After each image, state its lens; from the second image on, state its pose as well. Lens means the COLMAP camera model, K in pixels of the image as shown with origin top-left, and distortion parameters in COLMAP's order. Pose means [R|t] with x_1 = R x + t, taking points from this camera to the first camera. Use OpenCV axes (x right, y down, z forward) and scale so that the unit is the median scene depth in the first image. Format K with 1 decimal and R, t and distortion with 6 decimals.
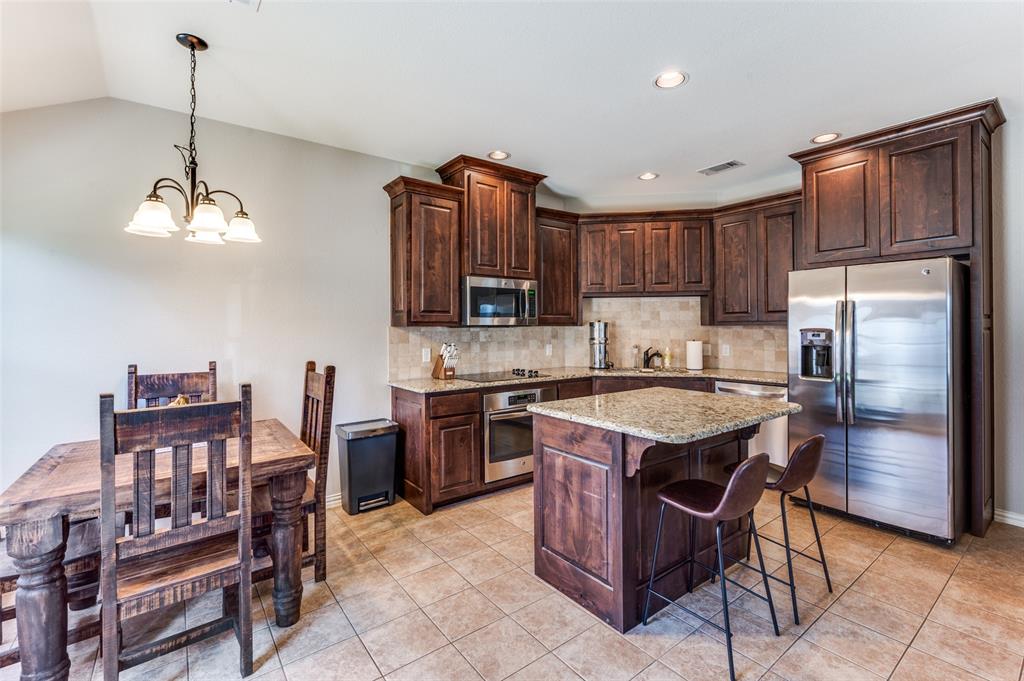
lens RADIAL K [[449.3, 0, 515.1], [0, 449.3, 327.1], [0, 0, 1]] dist [-0.002240, 0.001004]
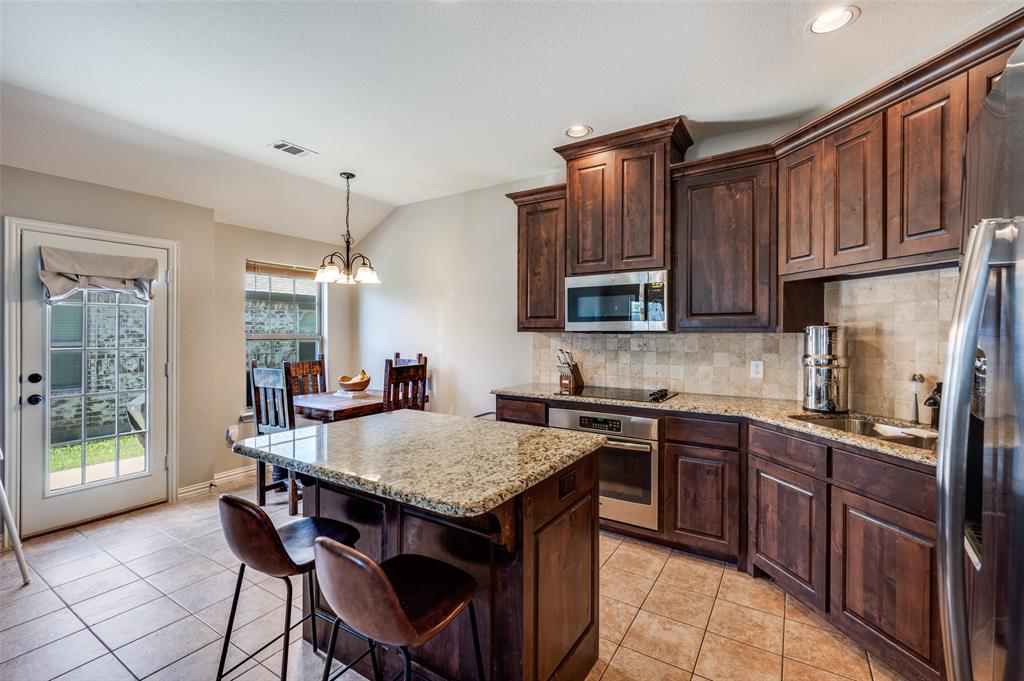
lens RADIAL K [[449.3, 0, 510.8], [0, 449.3, 335.4], [0, 0, 1]] dist [-0.002240, 0.001004]
pose [[0.342787, 0.010986, -0.939349, 0.703907], [-0.003454, 0.999940, 0.010434, -0.004462], [0.939407, -0.000332, 0.342804, 0.570664]]
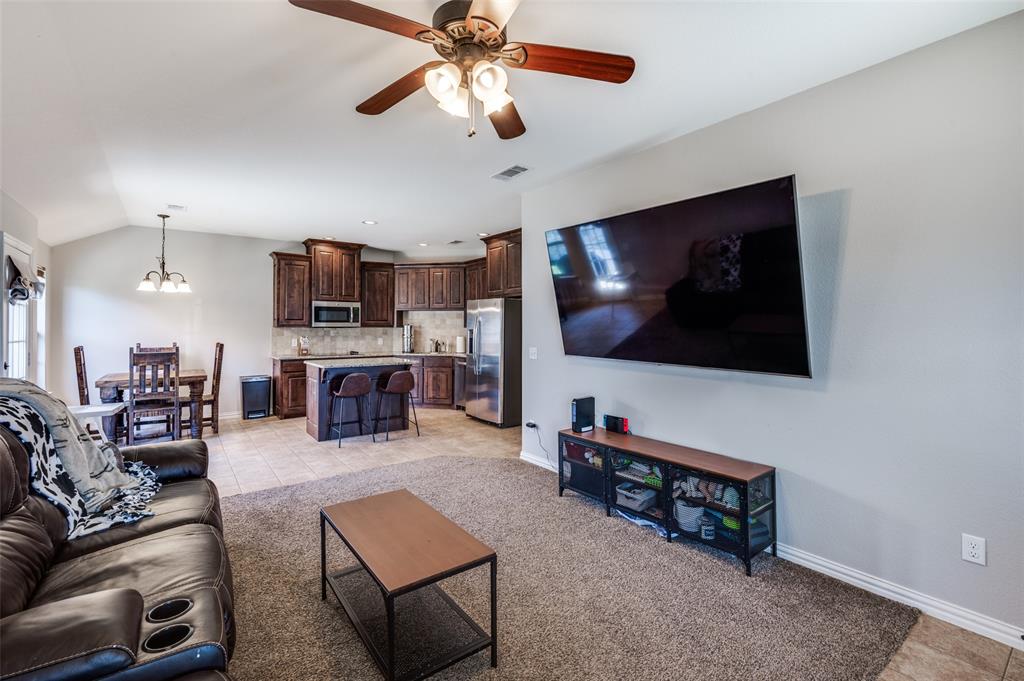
lens RADIAL K [[449.3, 0, 512.3], [0, 449.3, 324.3], [0, 0, 1]] dist [-0.002240, 0.001004]
pose [[0.999944, 0.006066, -0.008680, 0.745774], [-0.006129, 0.999955, -0.007275, -0.005609], [0.008635, 0.007327, 0.999936, -0.885285]]
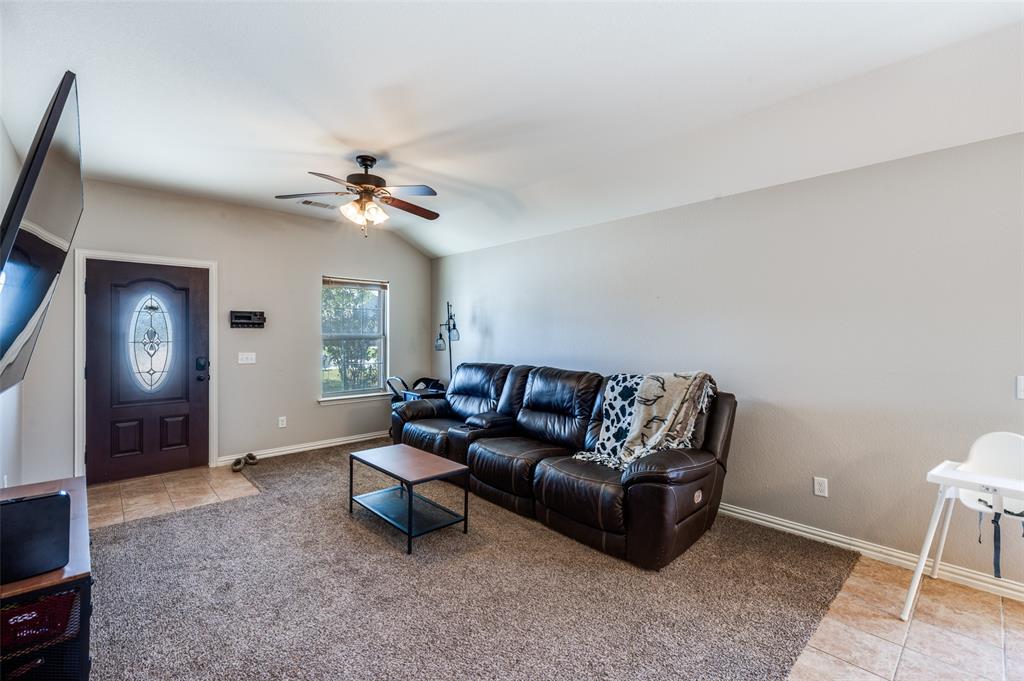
lens RADIAL K [[449.3, 0, 513.8], [0, 449.3, 342.4], [0, 0, 1]] dist [-0.002240, 0.001004]
pose [[-0.995321, 0.005192, -0.096479, 0.485551], [0.003451, 0.999828, 0.018204, -0.006180], [0.096557, 0.017786, -0.995169, 0.529845]]
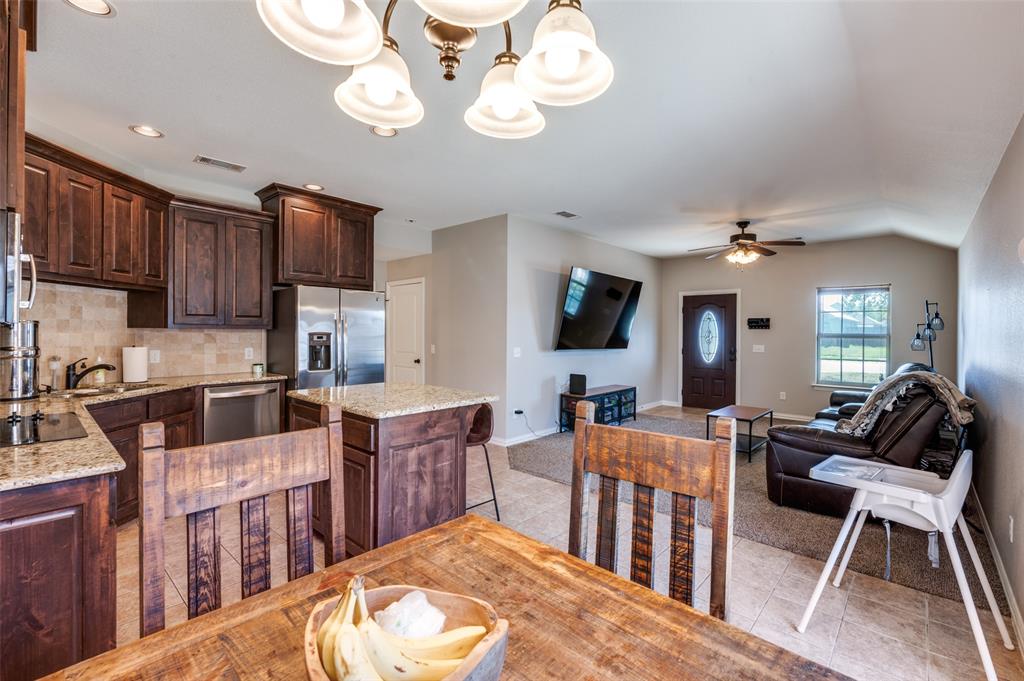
lens RADIAL K [[449.3, 0, 513.5], [0, 449.3, 334.1], [0, 0, 1]] dist [-0.002240, 0.001004]
pose [[-0.177254, -0.001736, 0.984164, -0.623119], [-0.007443, 0.999972, 0.000423, 0.002941], [-0.984137, -0.007250, -0.177262, 0.580506]]
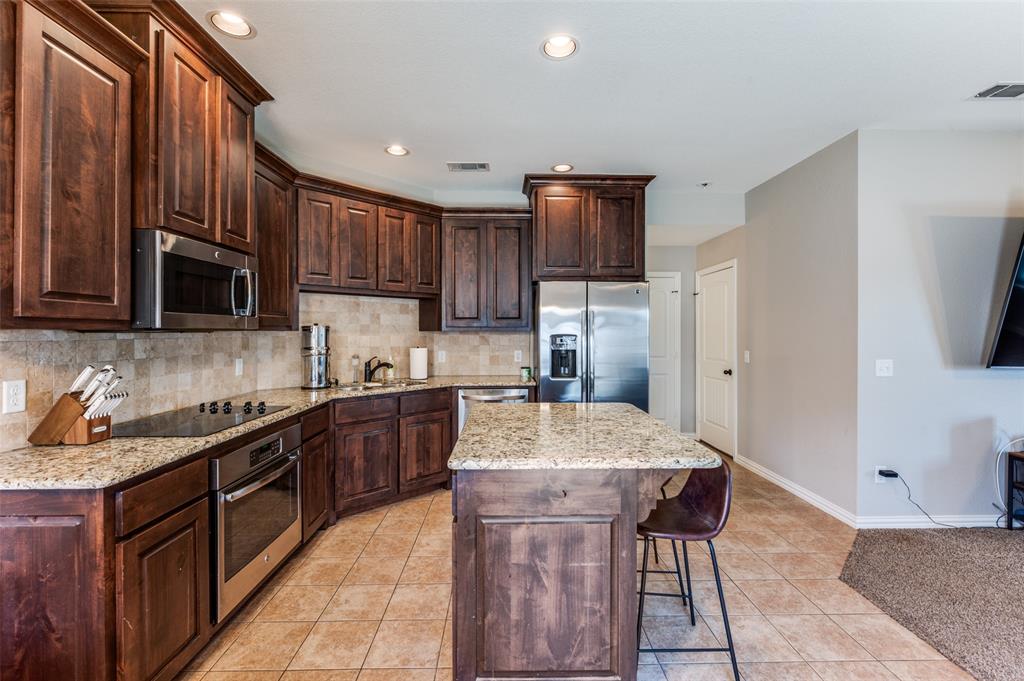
lens RADIAL K [[449.3, 0, 513.1], [0, 449.3, 333.2], [0, 0, 1]] dist [-0.002240, 0.001004]
pose [[0.591767, 0.002110, 0.806106, -0.270376], [-0.003125, 0.999995, -0.000323, 0.000798], [-0.806103, -0.002328, 0.591771, 0.373844]]
